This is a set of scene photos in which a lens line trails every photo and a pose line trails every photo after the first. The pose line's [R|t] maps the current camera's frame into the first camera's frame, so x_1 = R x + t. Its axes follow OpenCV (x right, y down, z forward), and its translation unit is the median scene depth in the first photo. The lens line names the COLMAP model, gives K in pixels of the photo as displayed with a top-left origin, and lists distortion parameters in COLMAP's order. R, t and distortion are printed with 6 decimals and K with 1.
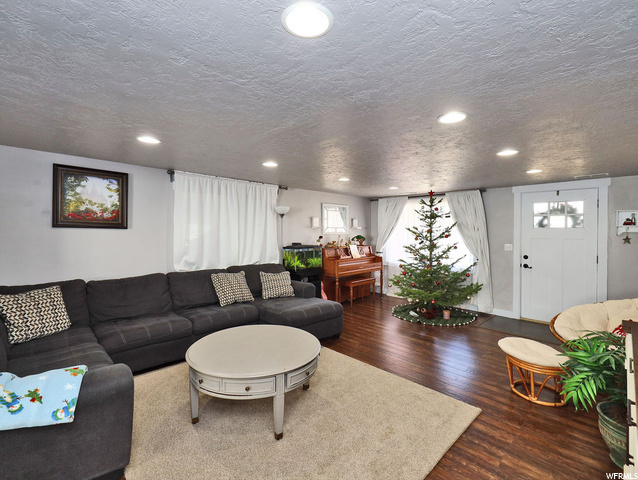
lens RADIAL K [[302.2, 0, 317.7], [0, 302.2, 234.9], [0, 0, 1]] dist [-0.003178, -0.000995]
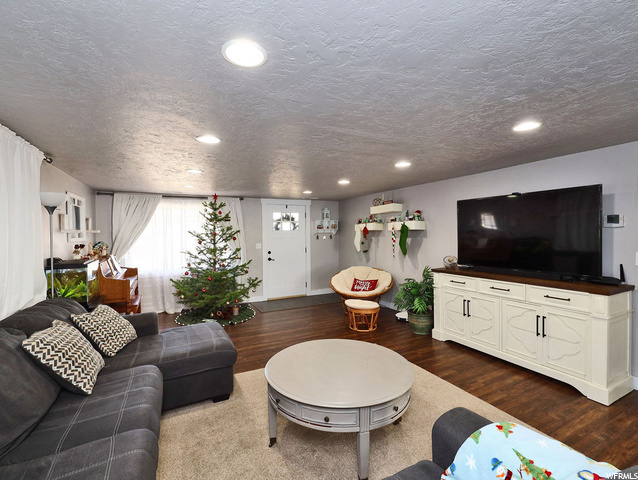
lens RADIAL K [[302.2, 0, 322.4], [0, 302.2, 237.4], [0, 0, 1]] dist [-0.003178, -0.000995]
pose [[0.286331, -0.024740, 0.957811, -0.516892], [0.027659, 0.999463, 0.017547, -0.009941], [-0.957731, 0.021468, 0.286862, 0.392106]]
